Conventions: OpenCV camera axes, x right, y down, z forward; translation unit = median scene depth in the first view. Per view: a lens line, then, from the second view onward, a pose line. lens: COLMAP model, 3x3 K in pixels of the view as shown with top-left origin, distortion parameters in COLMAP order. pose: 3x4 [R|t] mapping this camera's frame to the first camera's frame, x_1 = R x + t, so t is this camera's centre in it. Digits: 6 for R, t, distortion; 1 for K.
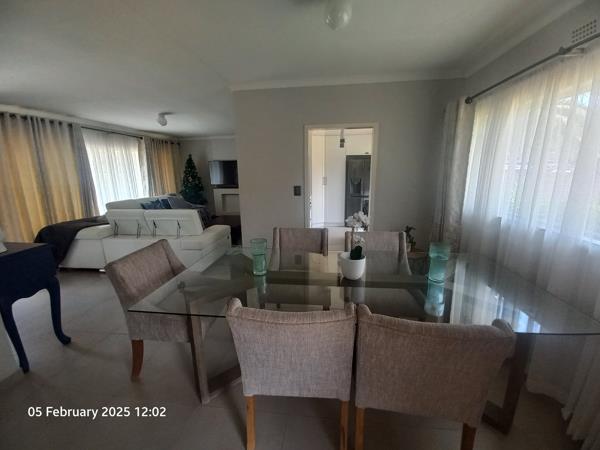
lens RADIAL K [[237.9, 0, 305.4], [0, 237.9, 222.7], [0, 0, 1]] dist [0.020806, -0.019515]
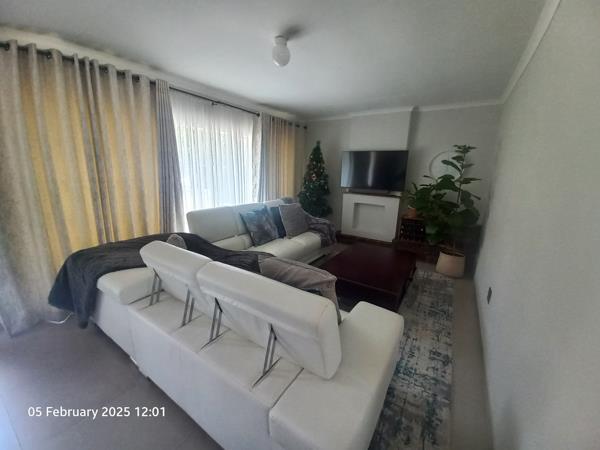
lens RADIAL K [[237.9, 0, 305.4], [0, 237.9, 222.7], [0, 0, 1]] dist [0.020806, -0.019515]
pose [[0.893772, 0.132511, -0.428500, -0.229597], [-0.128747, 0.990953, 0.037905, -0.090405], [0.429647, 0.021290, 0.902746, 0.445080]]
